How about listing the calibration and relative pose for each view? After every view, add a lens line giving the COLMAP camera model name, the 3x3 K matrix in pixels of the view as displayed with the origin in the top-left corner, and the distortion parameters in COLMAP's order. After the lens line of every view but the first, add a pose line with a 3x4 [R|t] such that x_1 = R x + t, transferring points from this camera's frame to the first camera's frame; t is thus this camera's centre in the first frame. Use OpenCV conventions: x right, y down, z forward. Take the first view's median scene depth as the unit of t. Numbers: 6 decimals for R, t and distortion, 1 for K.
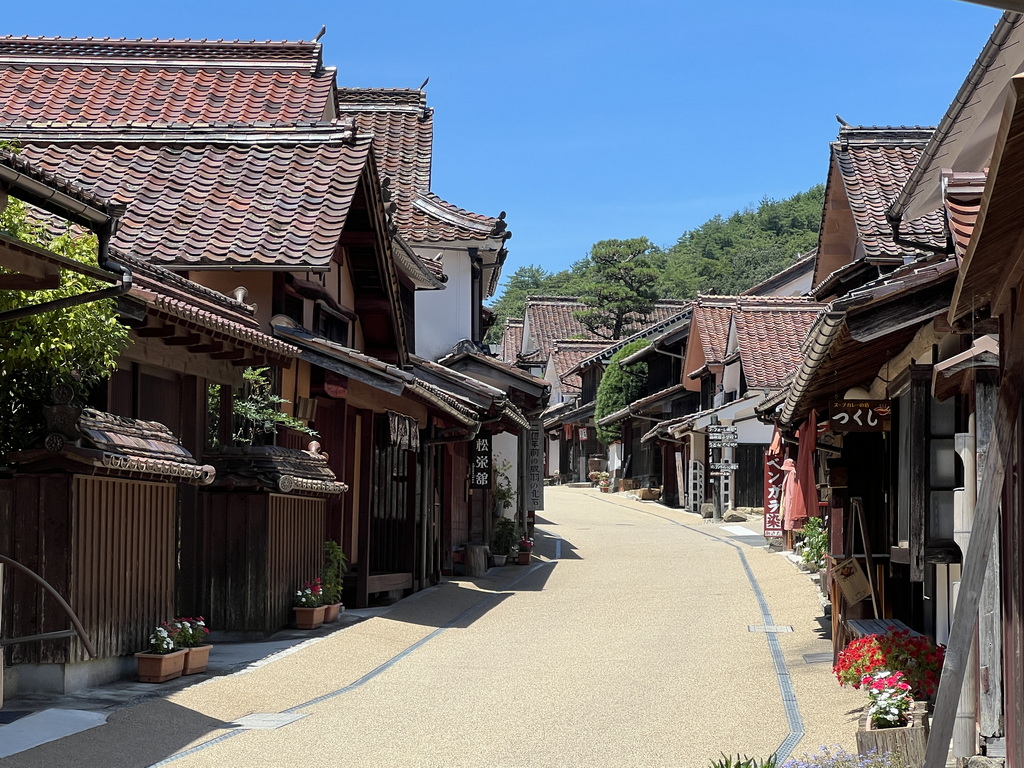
lens RADIAL K [[2749.8, 0, 512.1], [0, 2749.8, 383.7], [0, 0, 1]] dist [-0.058486, 0.000000]
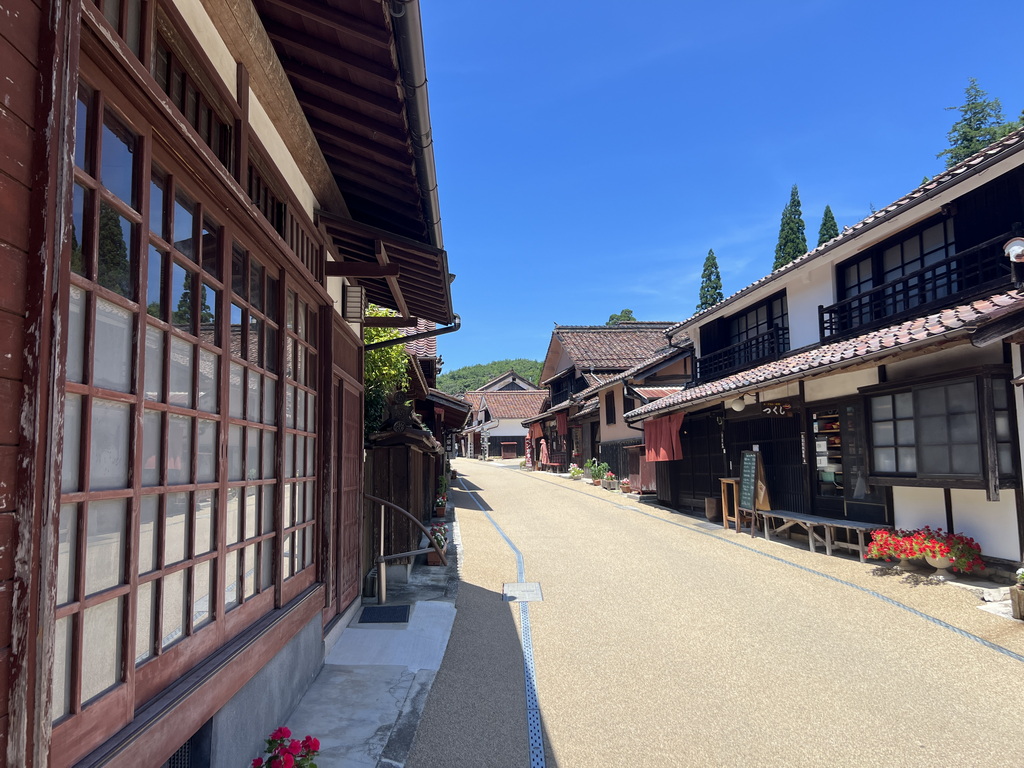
lens RADIAL K [[785.0, 0, 511.8], [0, 785.0, 383.7], [0, 0, 1]] dist [0.121228, -0.014780]
pose [[0.987290, -0.009987, 0.158612, -0.055442], [0.017531, 0.998777, -0.046239, 0.005878], [-0.157956, 0.048432, 0.986258, 0.166142]]
